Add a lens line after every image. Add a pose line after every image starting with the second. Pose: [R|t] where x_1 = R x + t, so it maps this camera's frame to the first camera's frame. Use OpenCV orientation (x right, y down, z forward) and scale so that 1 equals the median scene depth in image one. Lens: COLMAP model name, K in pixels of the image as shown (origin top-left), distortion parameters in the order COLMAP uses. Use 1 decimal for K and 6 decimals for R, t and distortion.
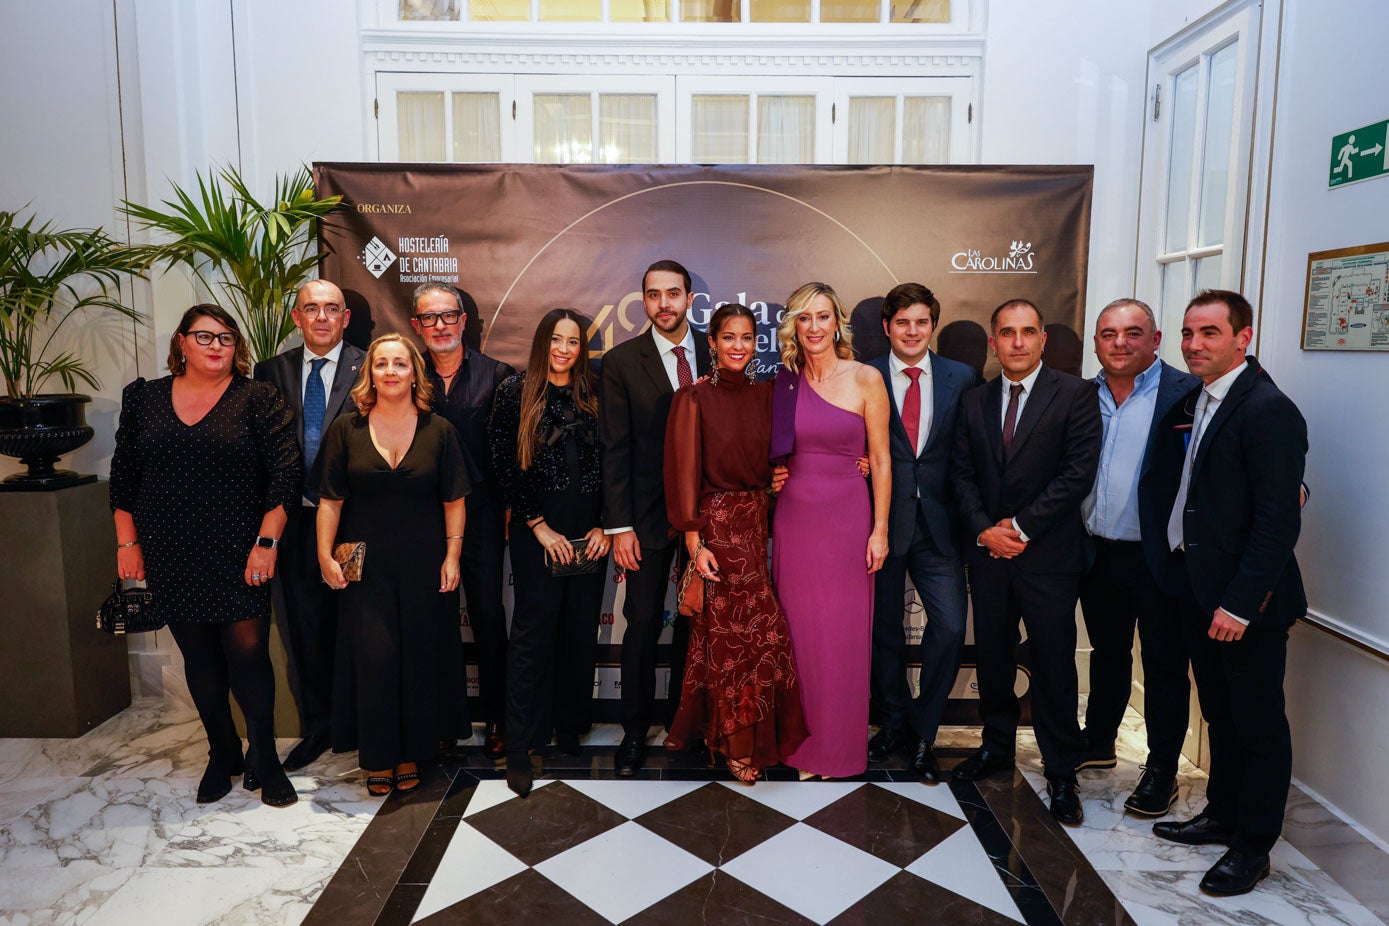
lens RADIAL K [[922.3, 0, 694.4], [0, 922.3, 459.5], [0, 0, 1]] dist [-0.000041, -0.001552]
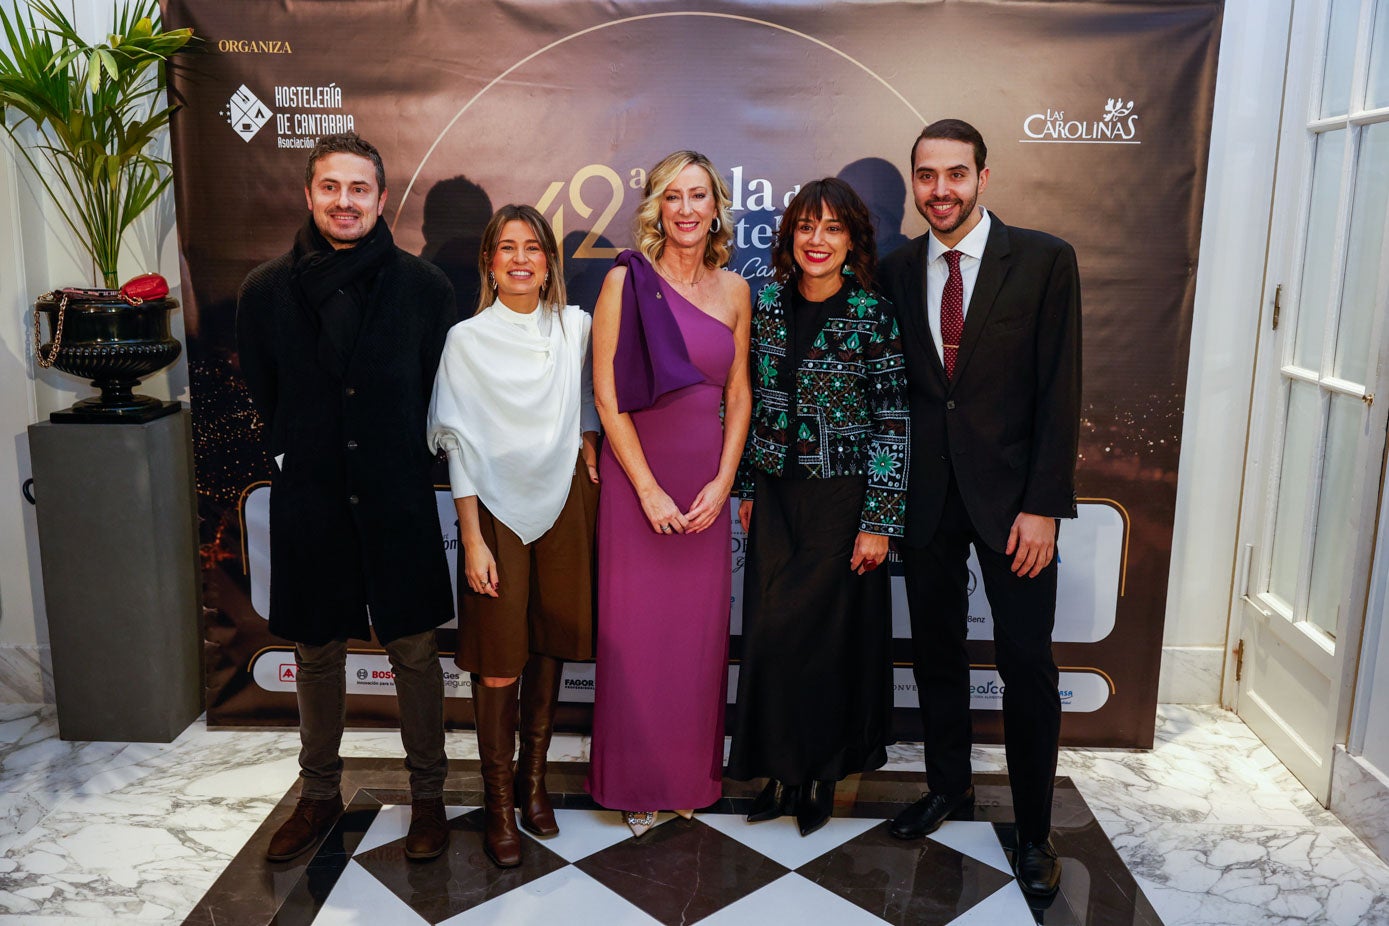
lens RADIAL K [[1148.9, 0, 693.5], [0, 1148.9, 462.8], [0, 0, 1]] dist [0.002535, -0.007846]
pose [[0.999605, 0.016259, -0.022934, 0.042480], [-0.014655, 0.997546, 0.068469, -0.006726], [0.023991, -0.068106, 0.997390, 0.064914]]
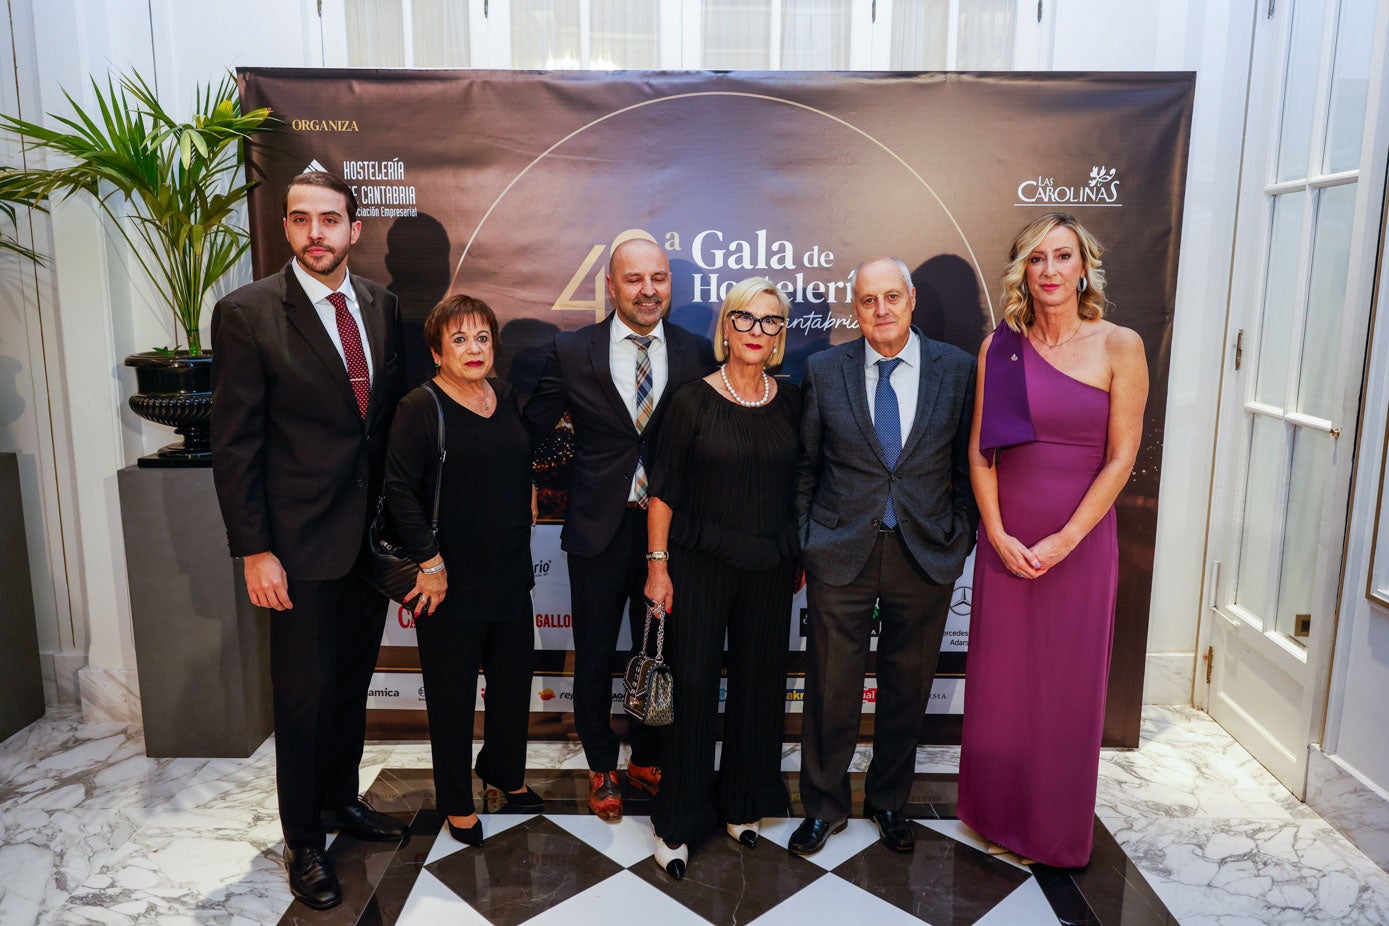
lens RADIAL K [[992.9, 0, 694.5], [0, 992.9, 462.3], [0, 0, 1]] dist [0.005655, -0.007729]
pose [[0.999973, 0.003137, -0.006691, -0.001909], [-0.002813, 0.998850, 0.047869, -0.016364], [0.006834, -0.047849, 0.998831, 0.106472]]
